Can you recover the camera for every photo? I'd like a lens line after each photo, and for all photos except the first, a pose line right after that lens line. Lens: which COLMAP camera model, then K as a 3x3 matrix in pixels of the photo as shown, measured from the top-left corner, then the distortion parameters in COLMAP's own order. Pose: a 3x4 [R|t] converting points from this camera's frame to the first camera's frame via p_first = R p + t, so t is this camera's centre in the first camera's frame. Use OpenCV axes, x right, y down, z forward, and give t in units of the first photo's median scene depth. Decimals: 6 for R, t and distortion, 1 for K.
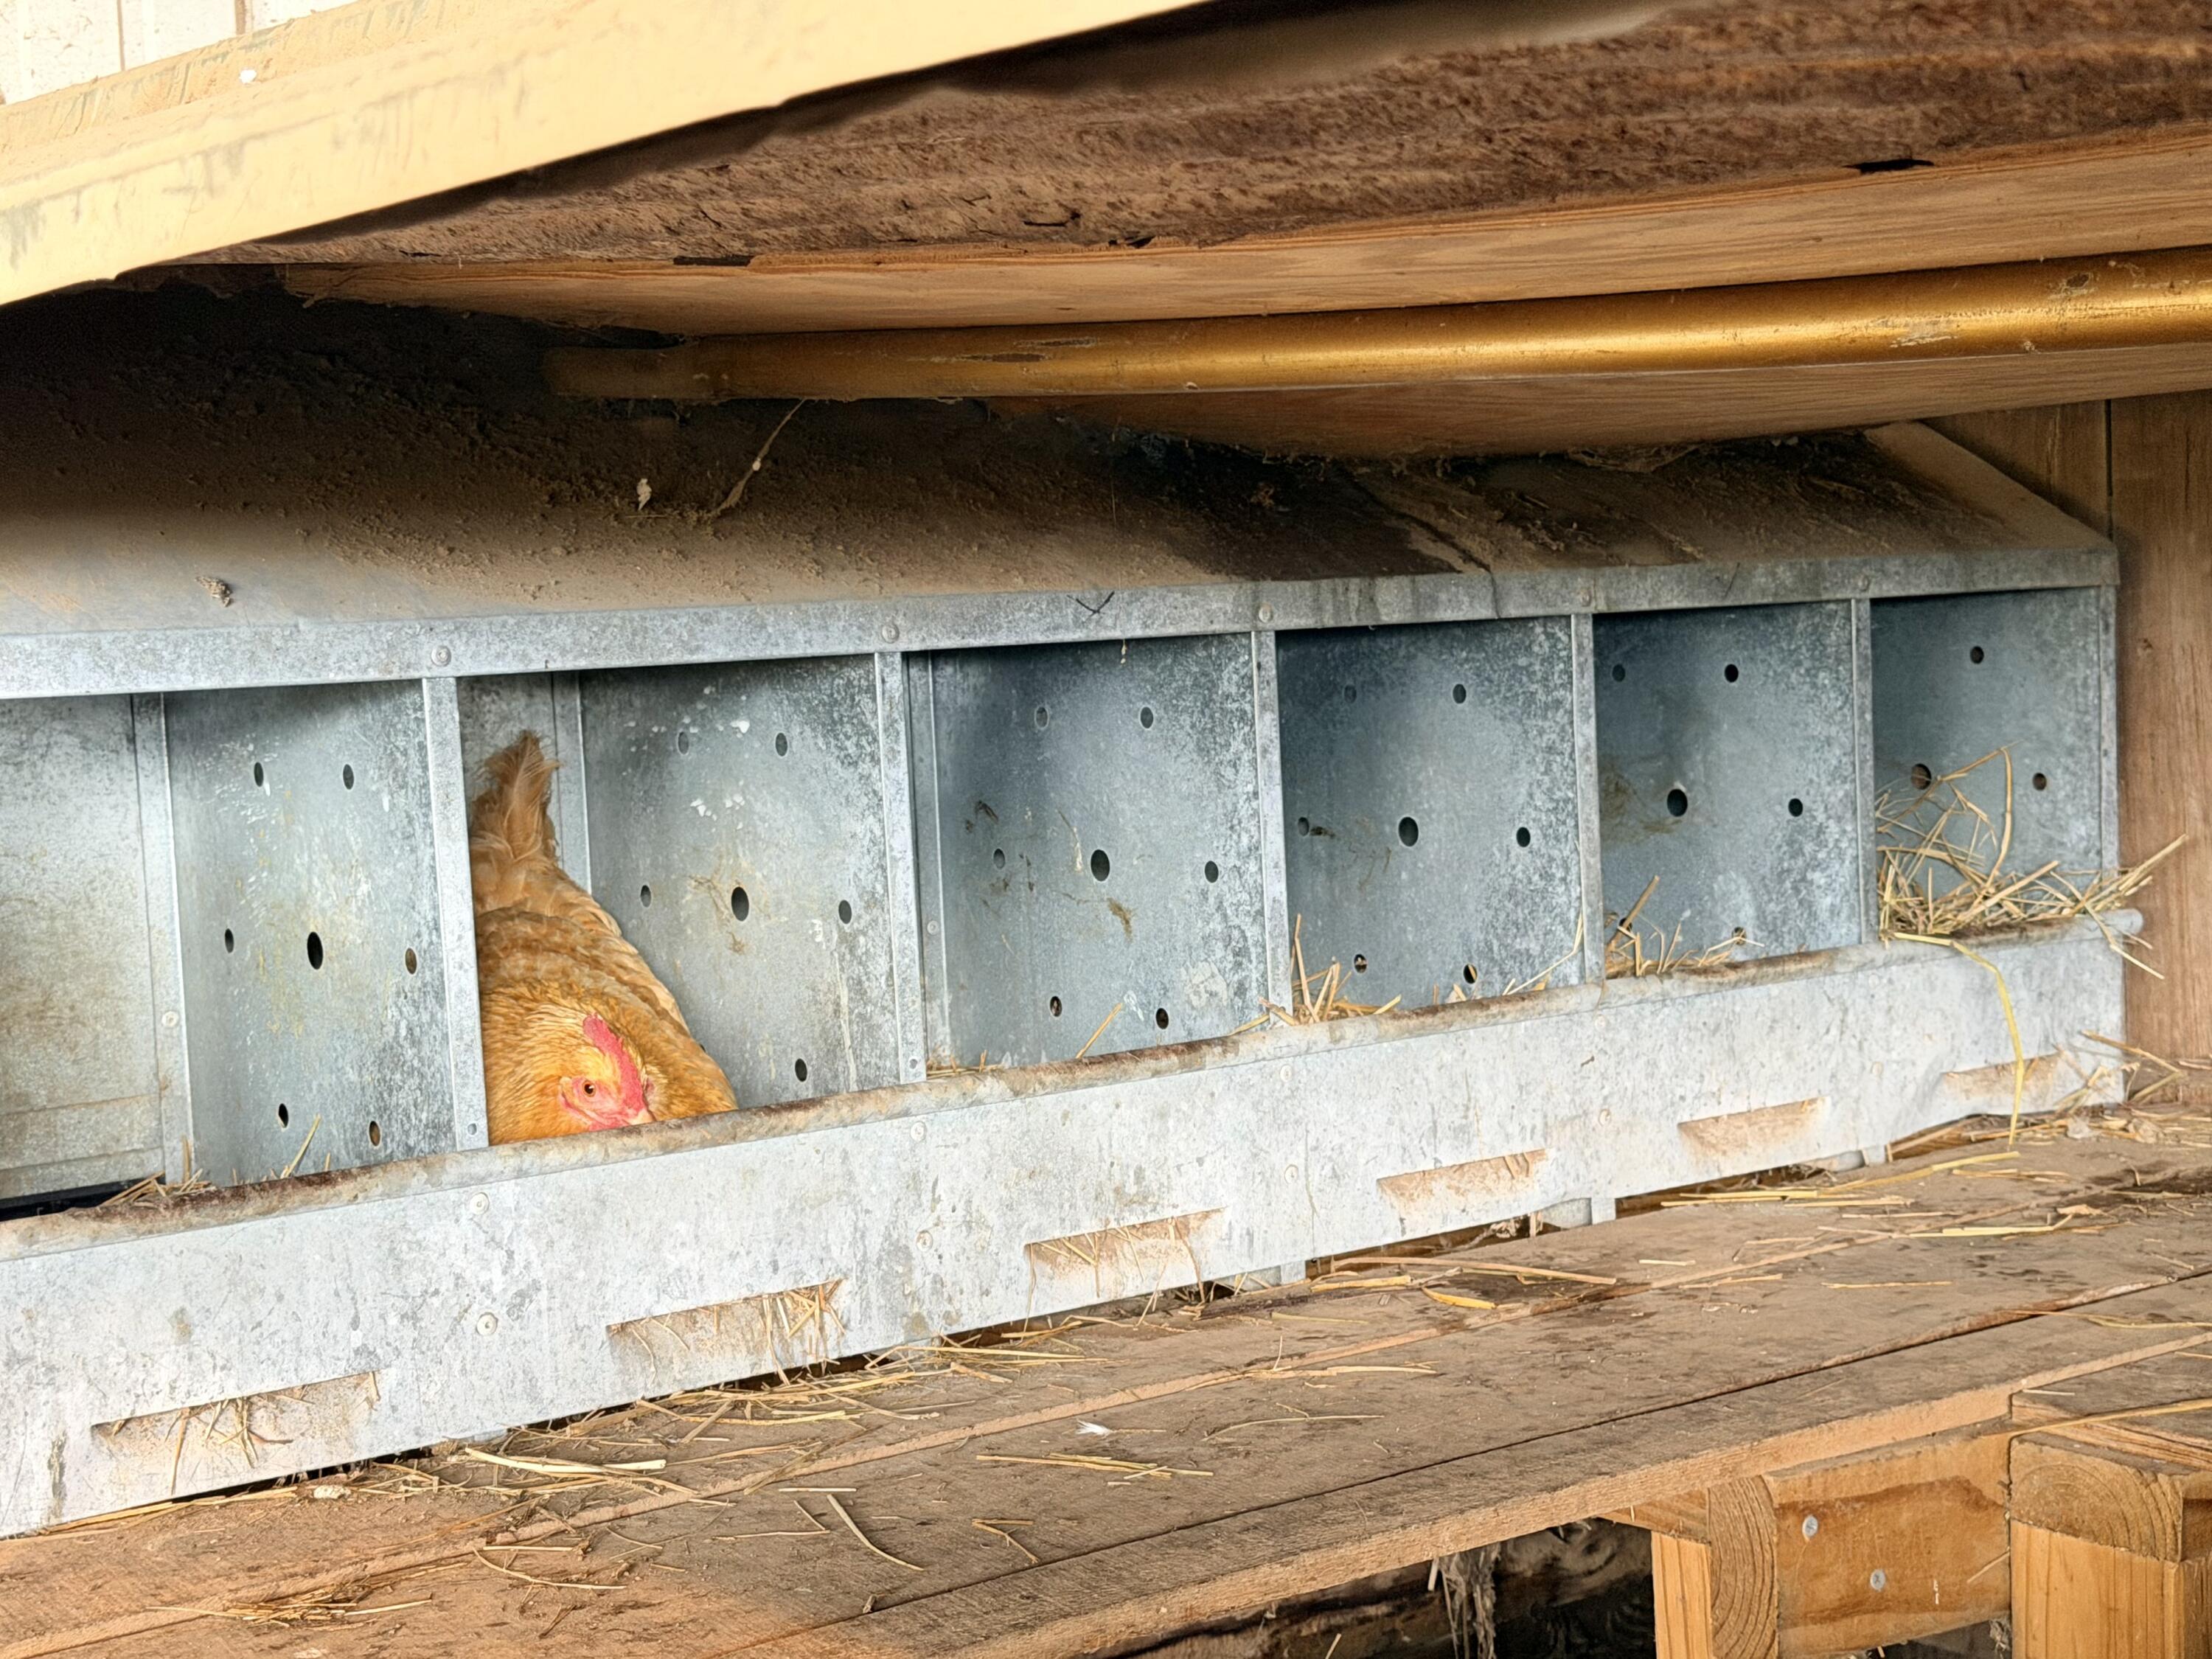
lens RADIAL K [[3484.2, 0, 1105.4], [0, 3484.2, 826.0], [0, 0, 1]] dist [0.116585, 0.000000]
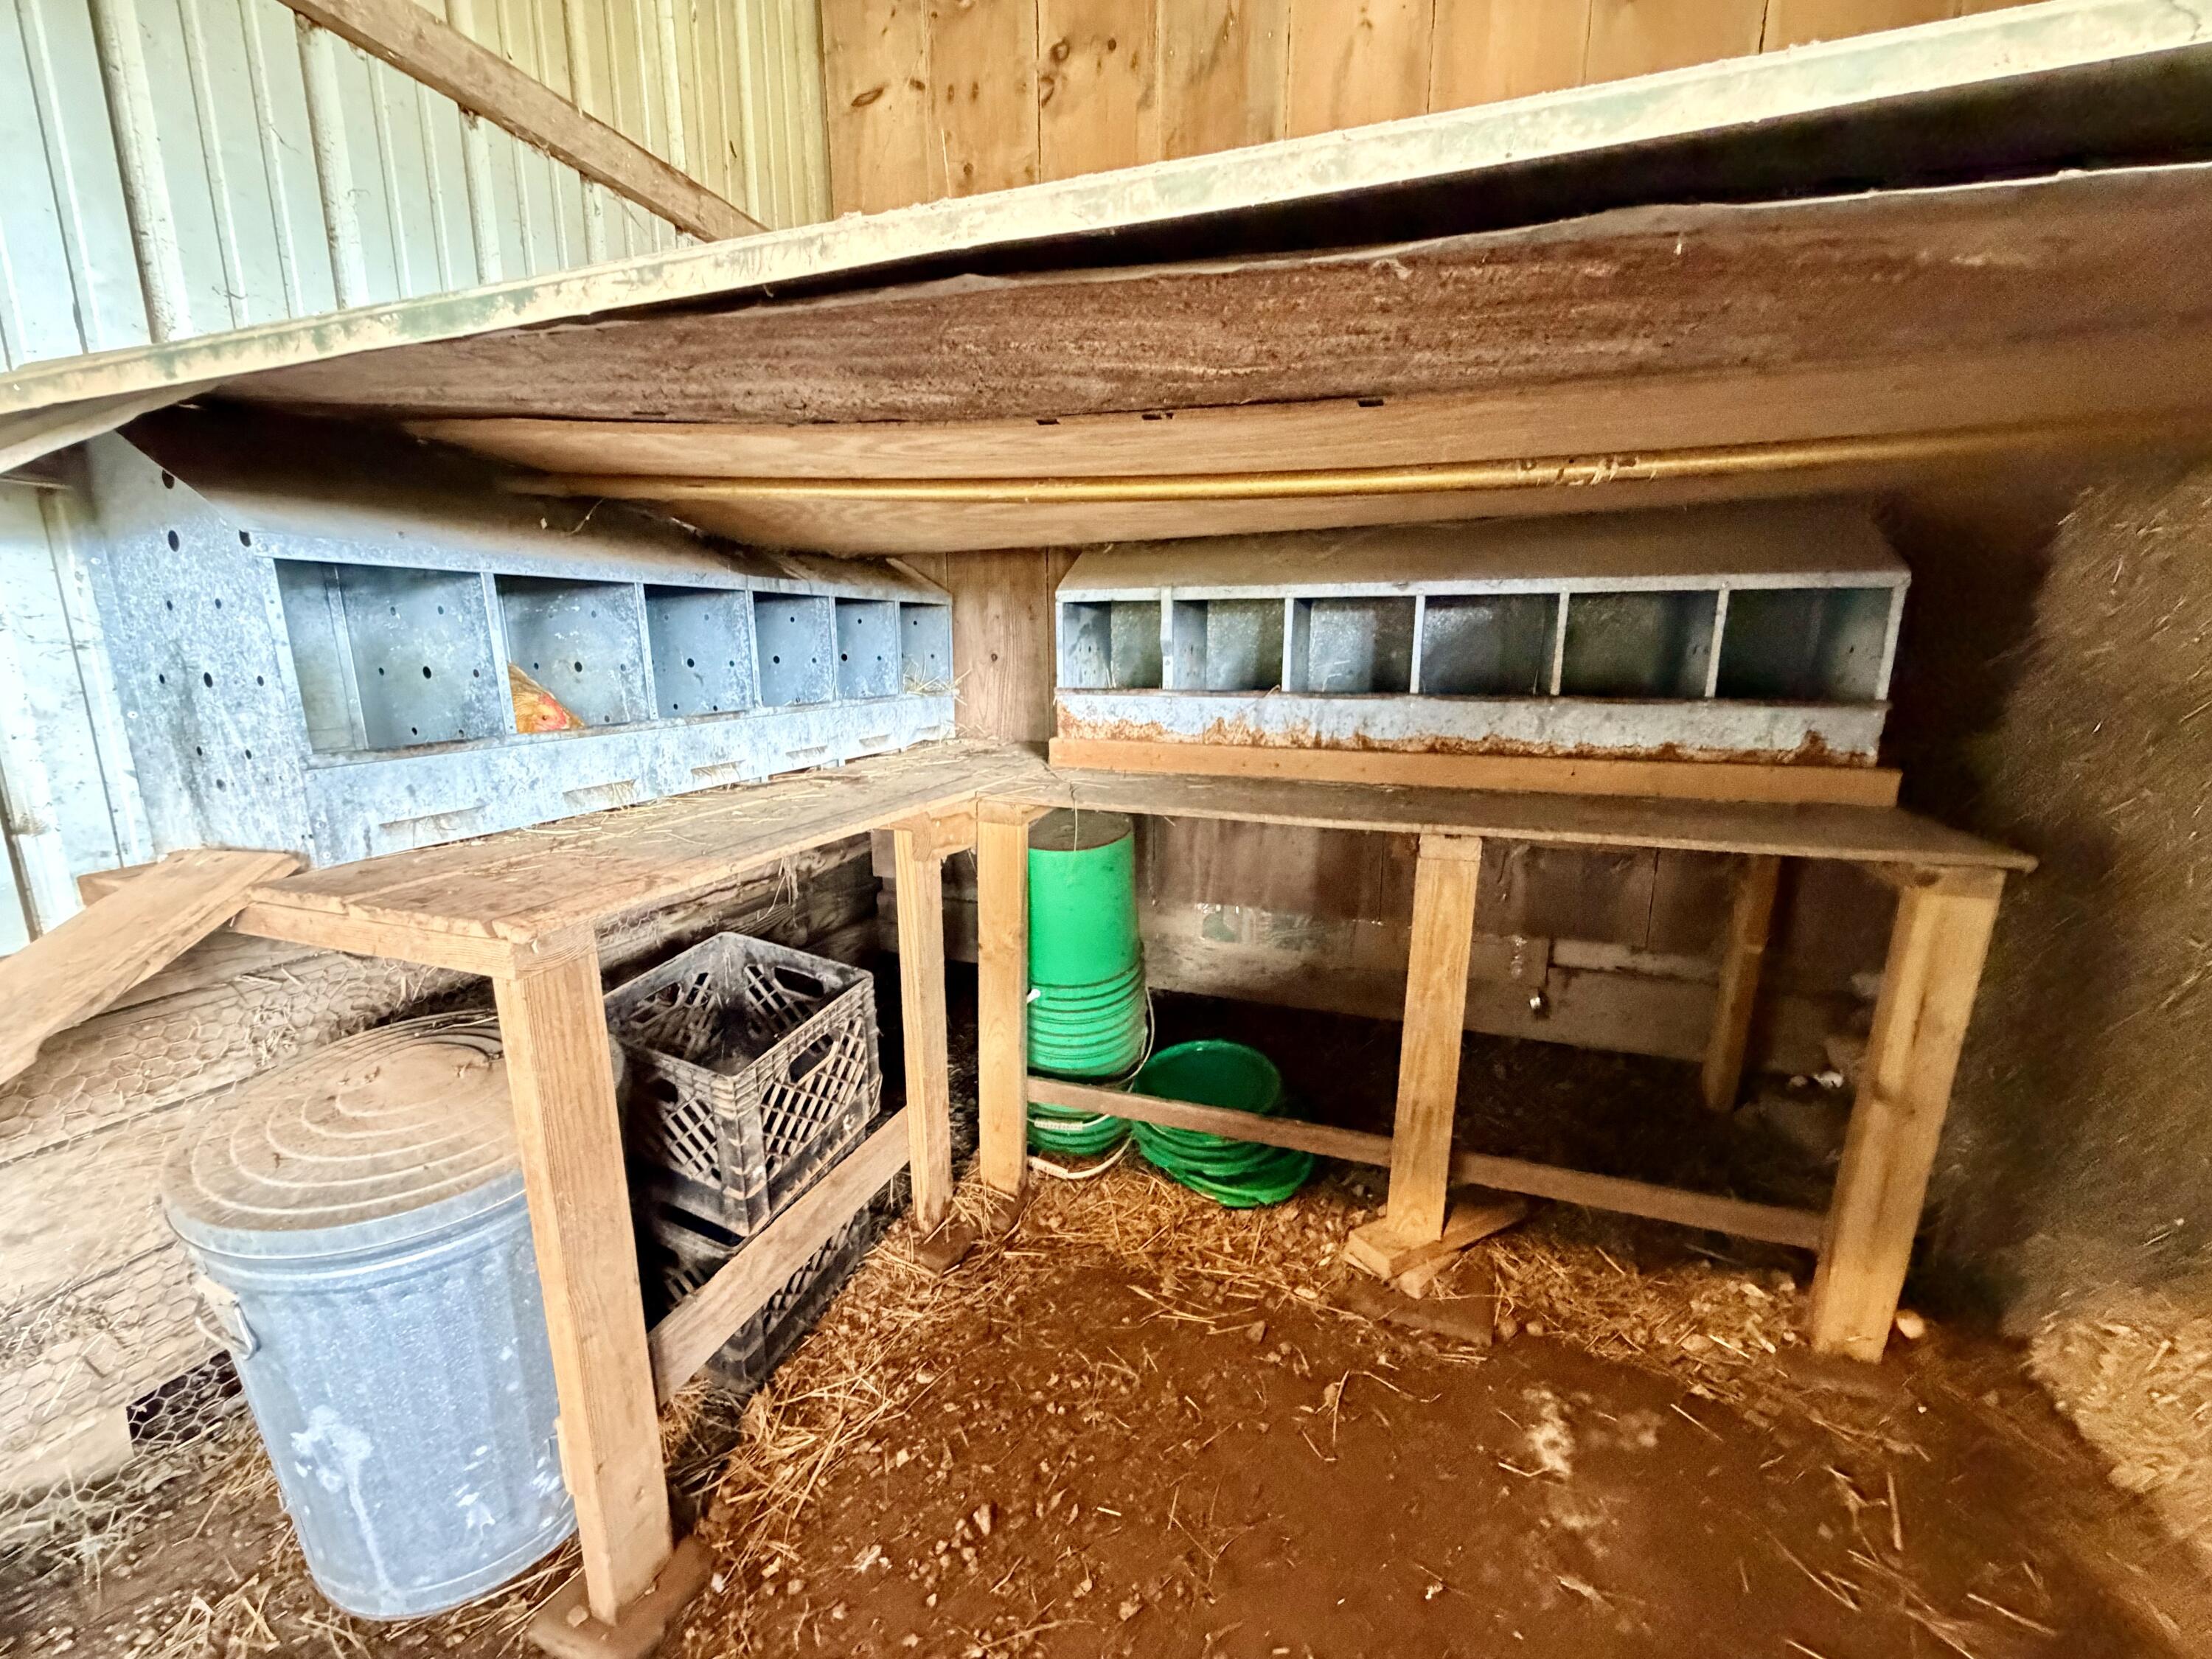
lens RADIAL K [[885.6, 0, 1103.6], [0, 885.6, 827.7], [0, 0, 1]] dist [0.000110, -0.000289]
pose [[0.845214, -0.068502, 0.530019, -0.143398], [0.000966, 0.991945, 0.126662, 0.068242], [-0.534426, -0.106544, 0.838473, 0.063717]]
